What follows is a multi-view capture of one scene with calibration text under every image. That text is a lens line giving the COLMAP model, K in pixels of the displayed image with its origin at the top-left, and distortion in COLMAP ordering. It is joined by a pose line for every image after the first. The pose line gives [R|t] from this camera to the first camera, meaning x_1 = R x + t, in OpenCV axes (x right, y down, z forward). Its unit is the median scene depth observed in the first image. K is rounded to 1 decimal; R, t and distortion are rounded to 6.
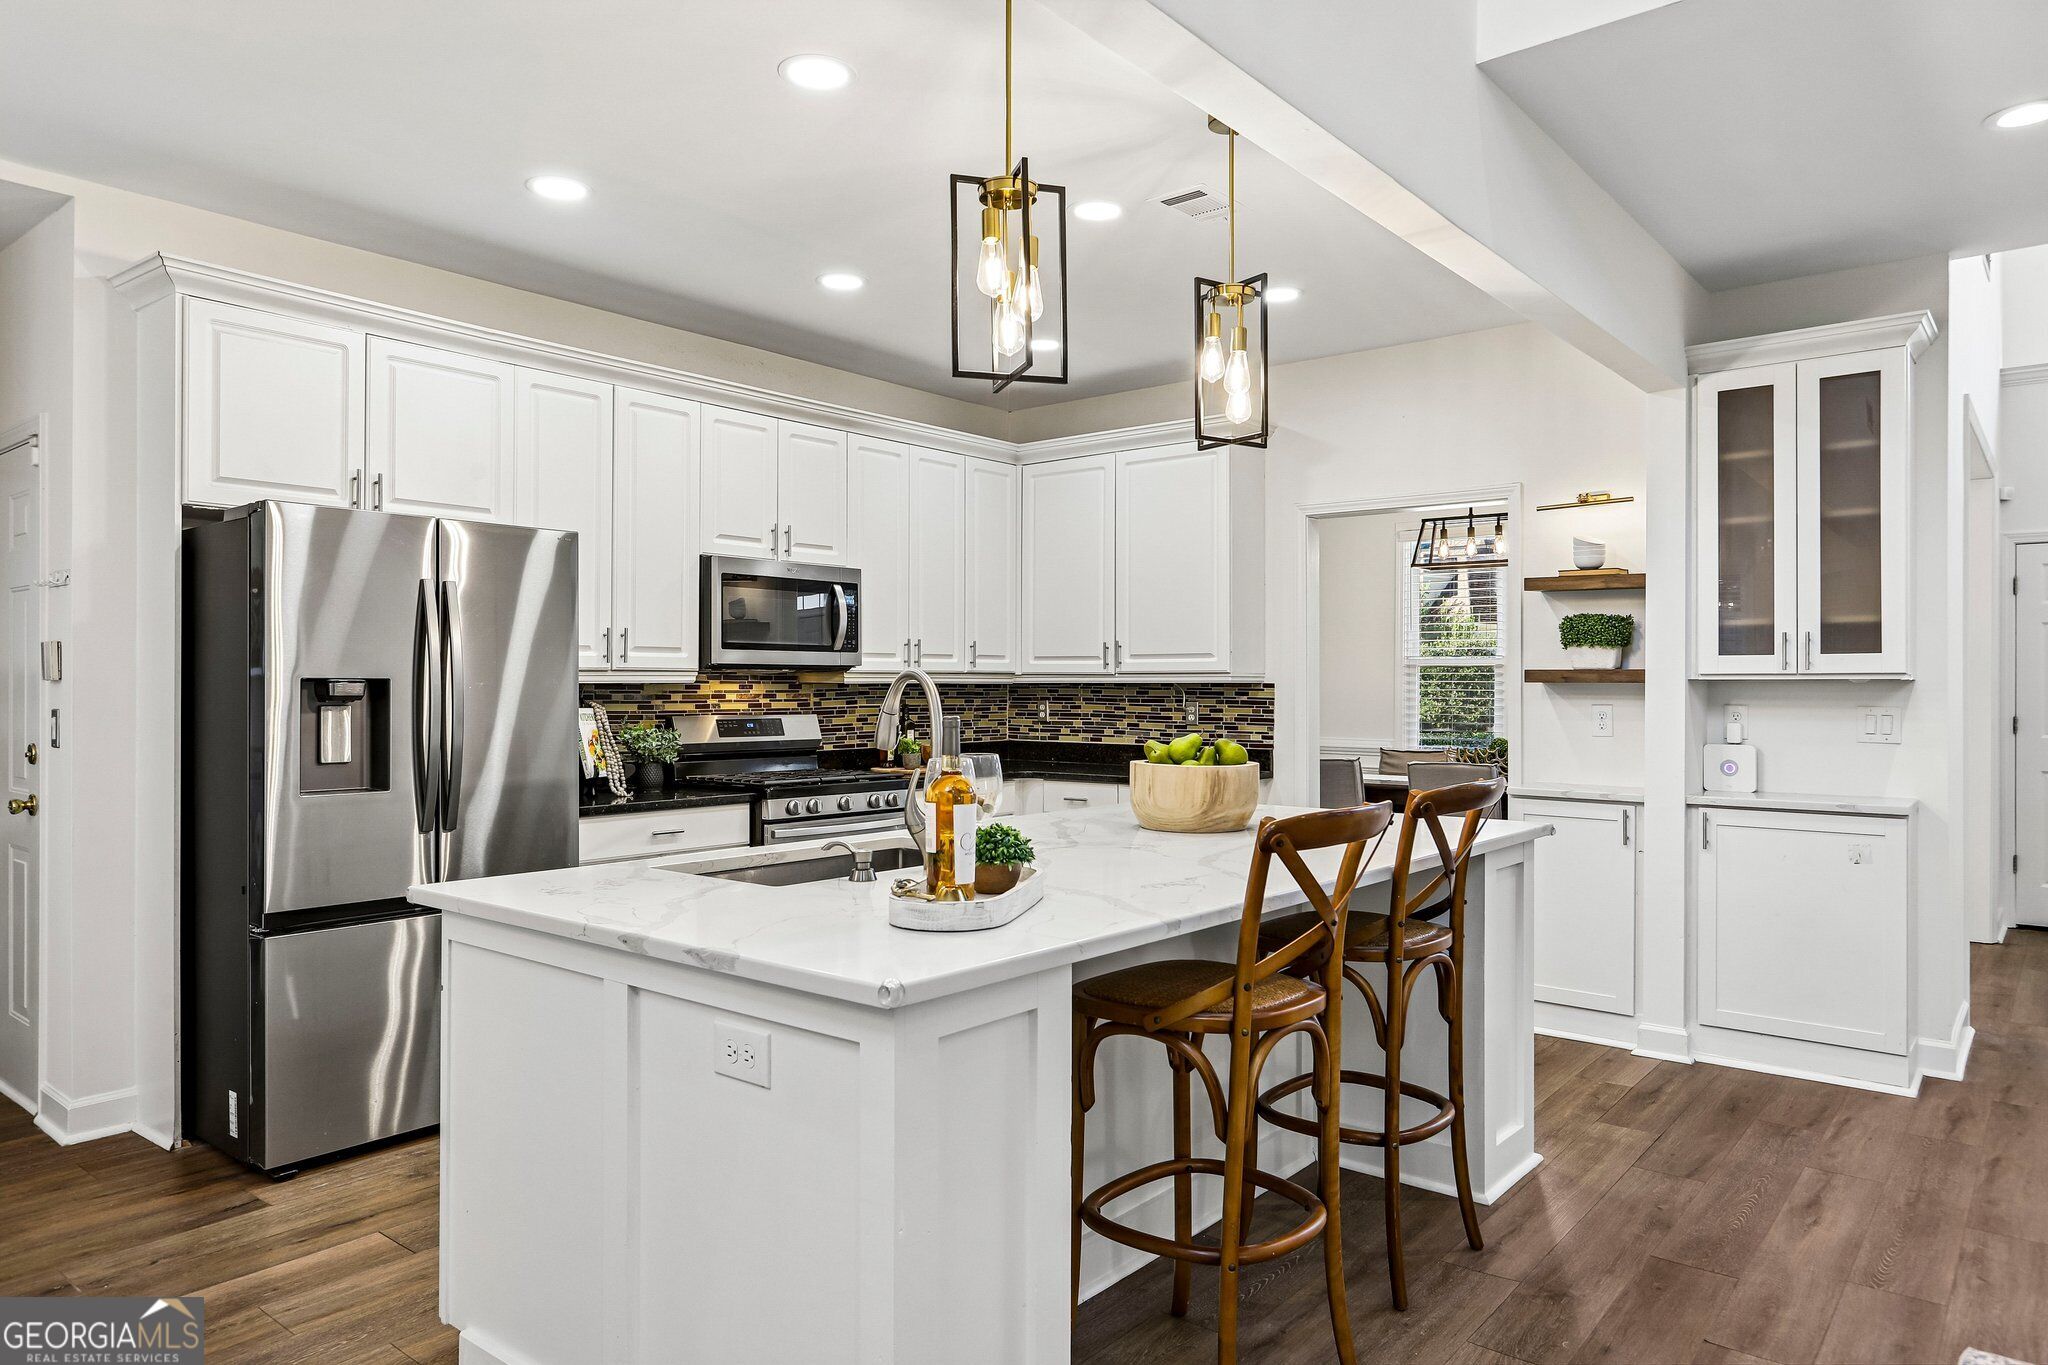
lens RADIAL K [[1294.3, 0, 1017.0], [0, 1294.3, 678.8], [0, 0, 1]] dist [-0.004856, 0.005685]
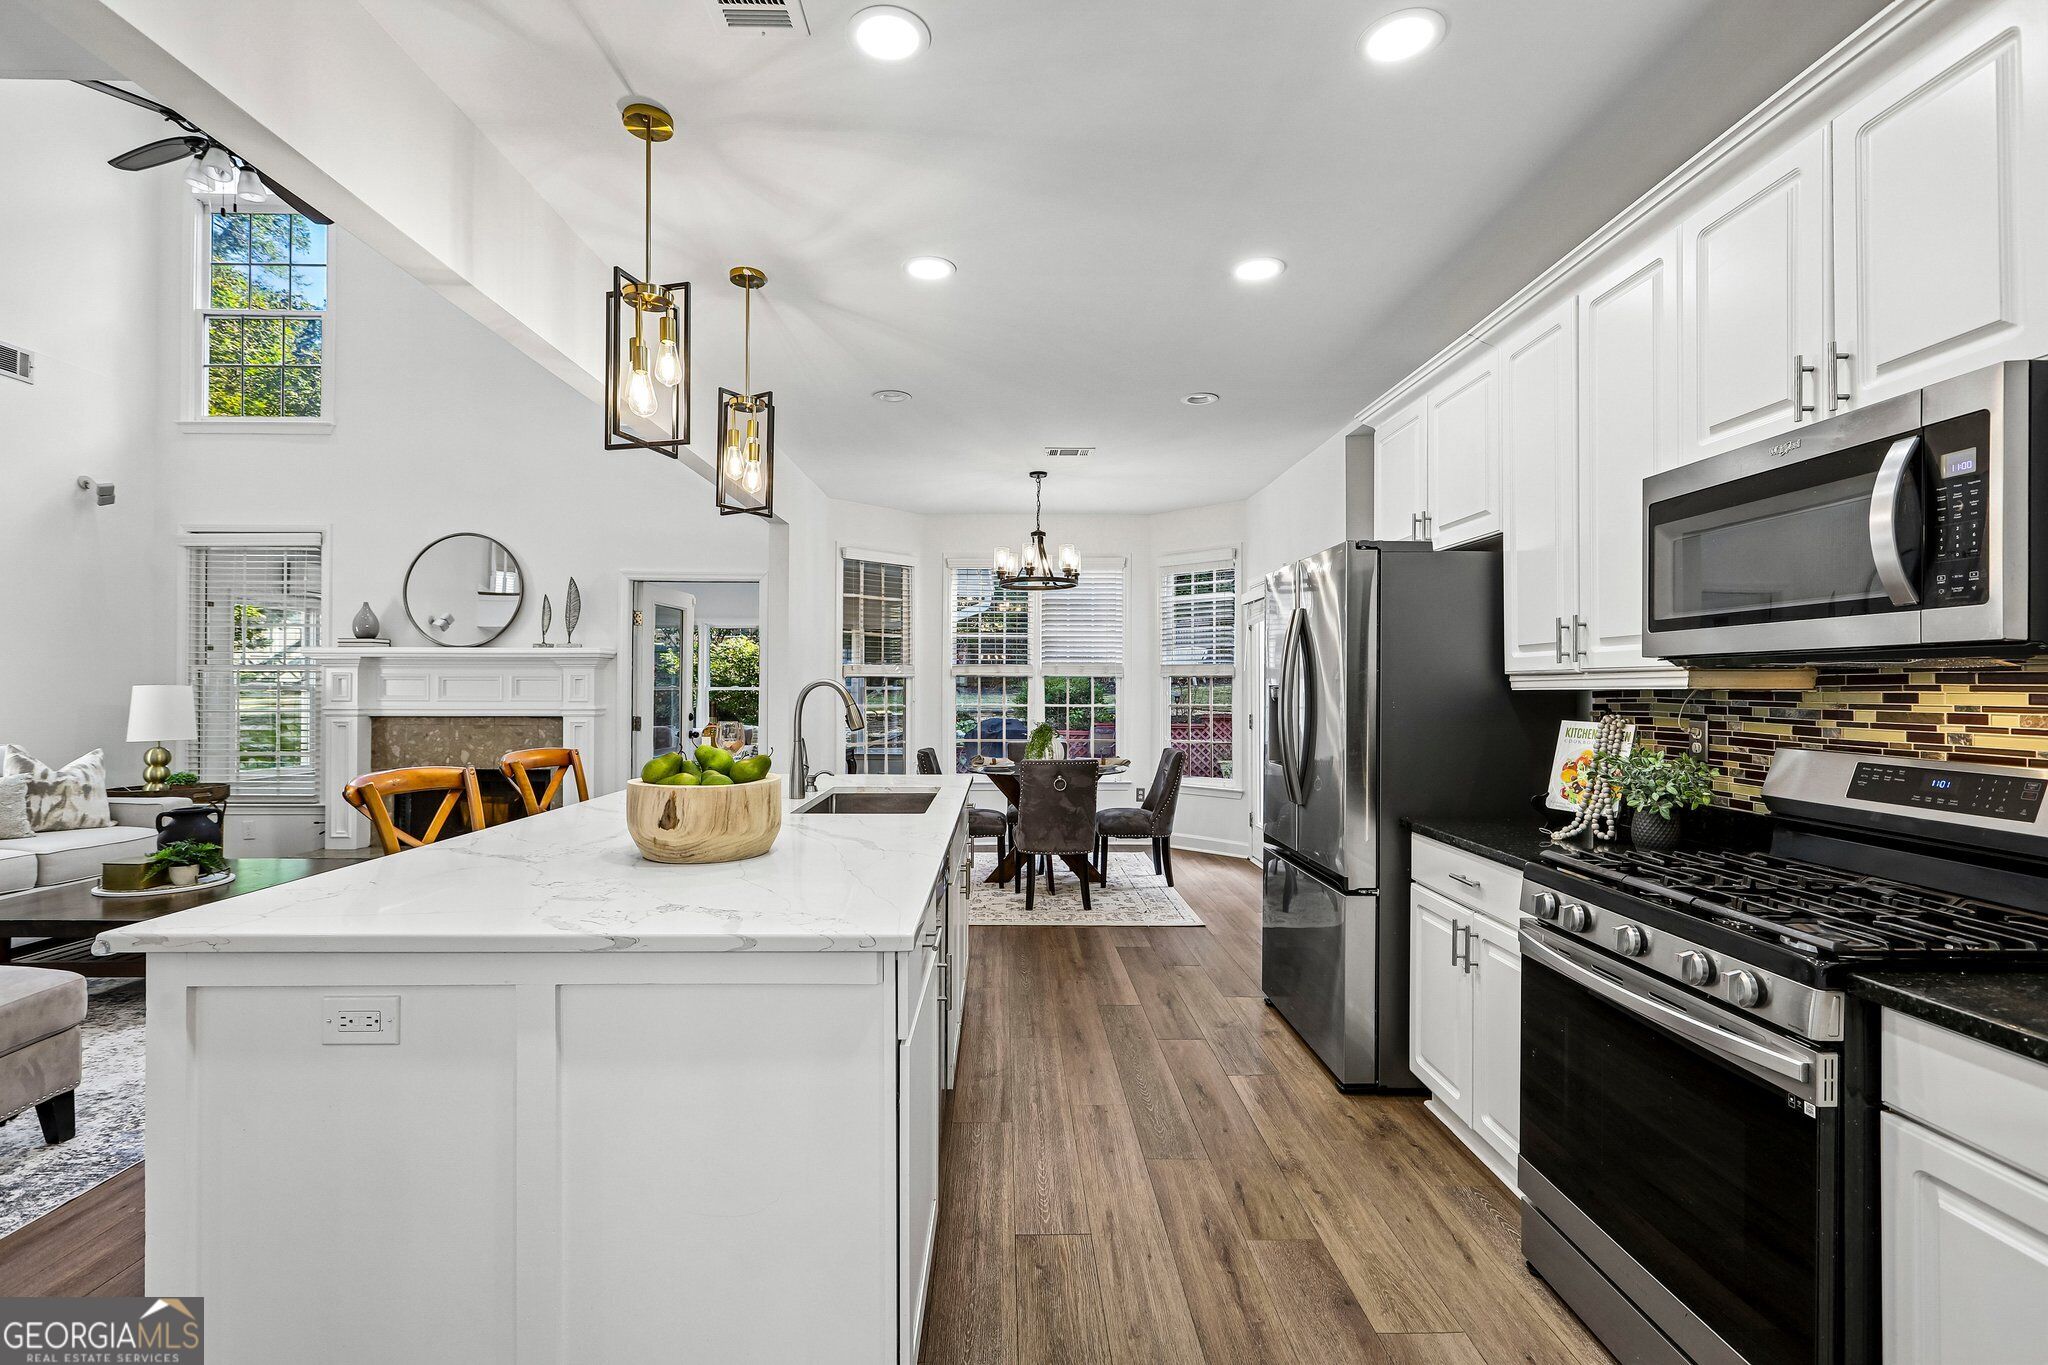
lens RADIAL K [[913.7, 0, 1016.0], [0, 913.7, 686.7], [0, 0, 1]] dist [-0.003923, 0.003204]
pose [[-0.763013, -0.003723, -0.646373, 0.266639], [-0.000489, 0.999986, -0.005182, 0.004328], [0.646383, -0.003637, -0.763004, 1.133588]]
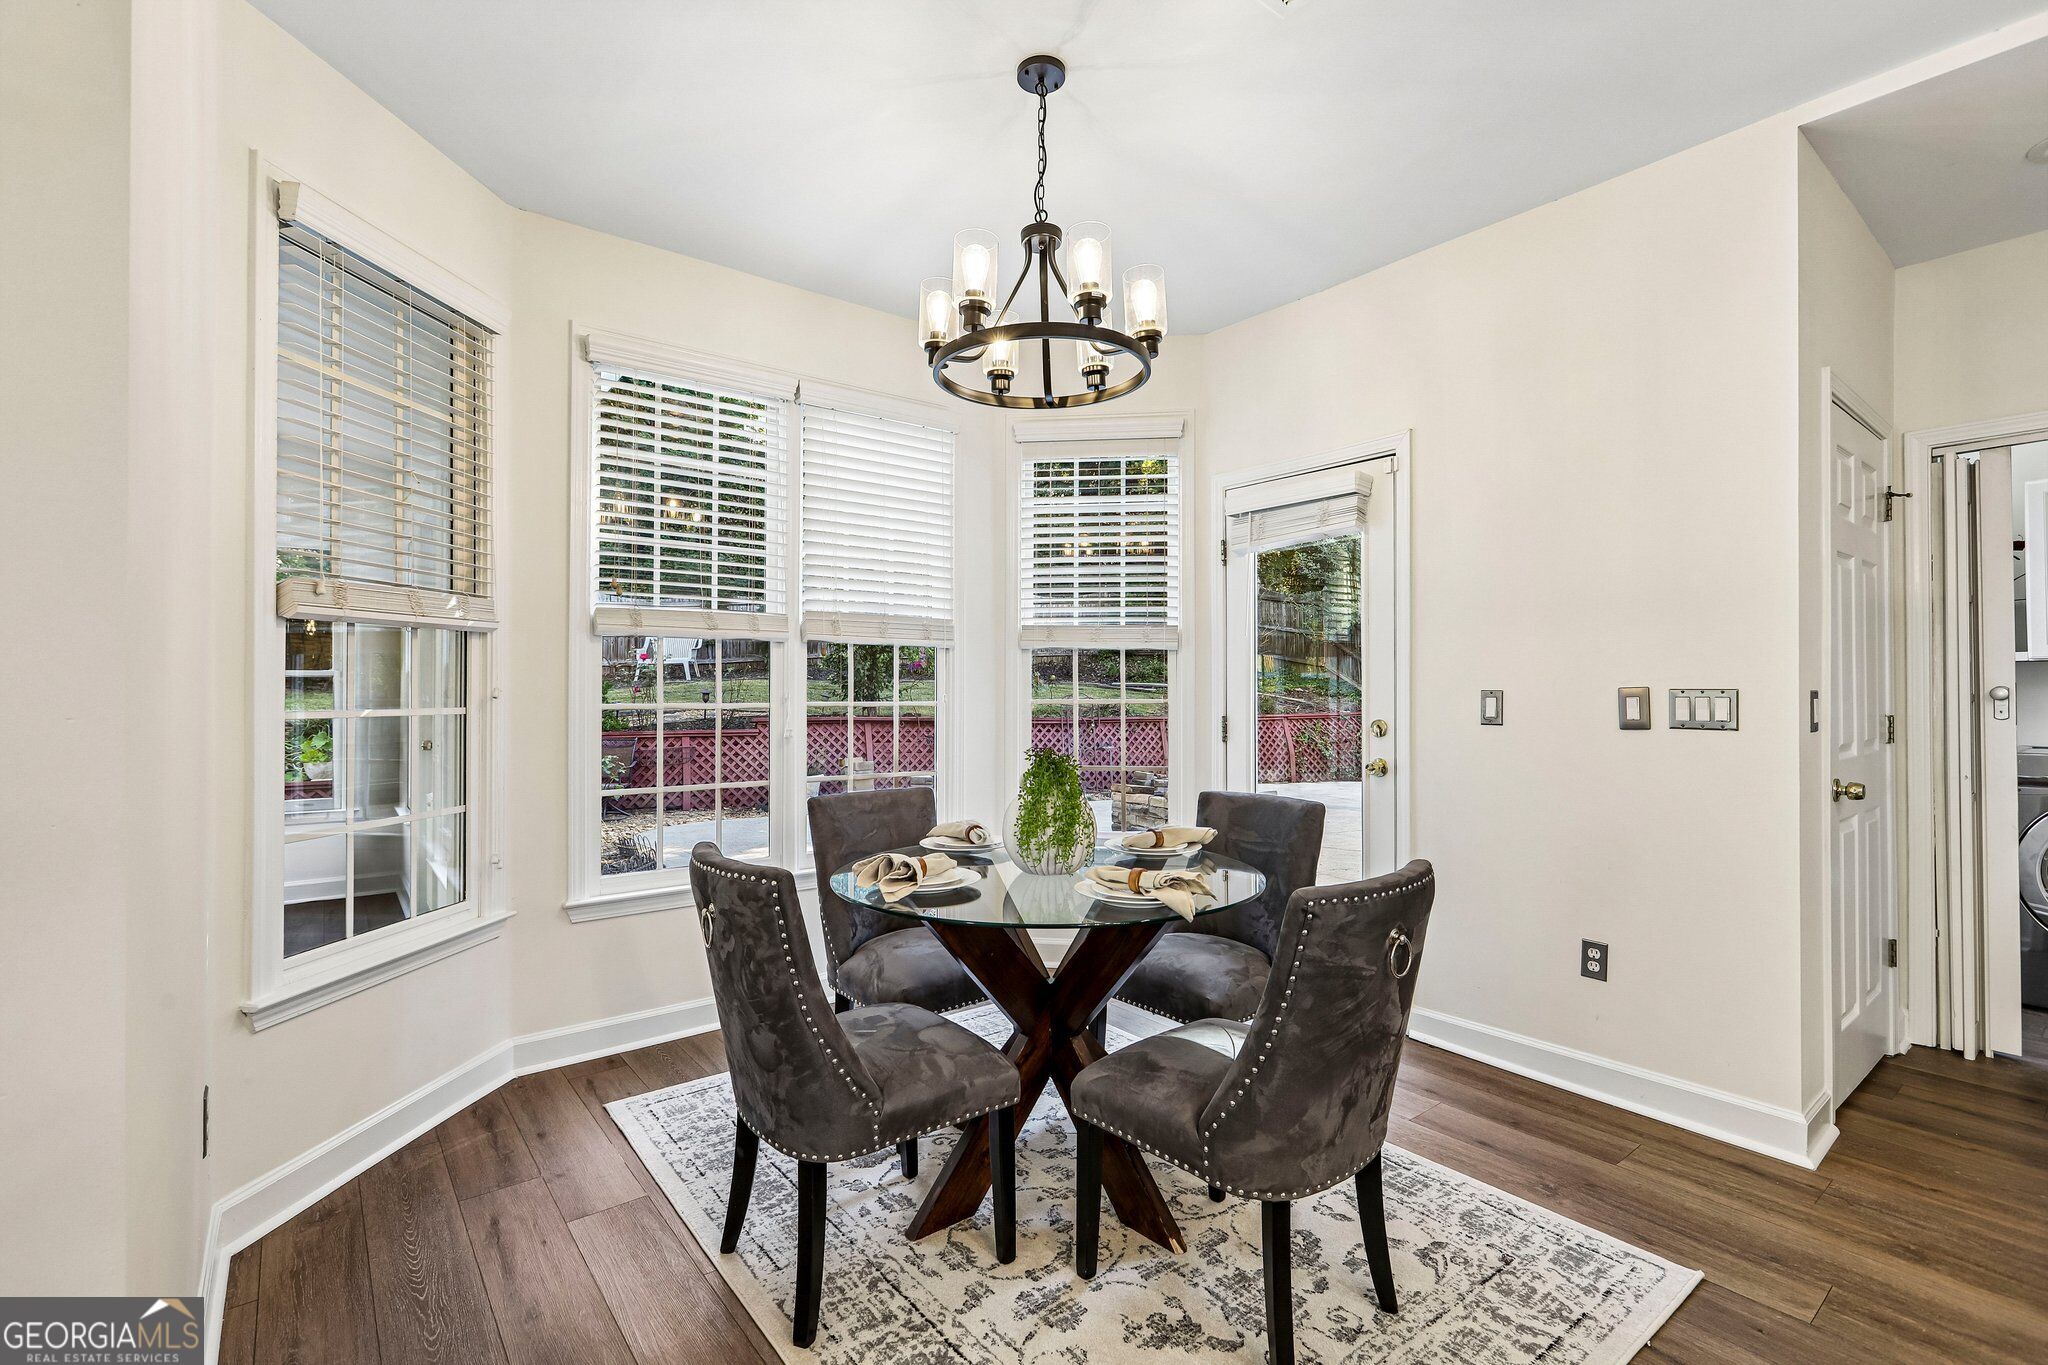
lens RADIAL K [[913.7, 0, 1020.7], [0, 913.7, 688.0], [0, 0, 1]] dist [-0.003923, 0.003204]
pose [[-0.214691, -0.001296, -0.976681, -0.113028], [0.001765, 0.999997, -0.001715, 0.017025], [0.976681, -0.002092, -0.214688, 0.296992]]
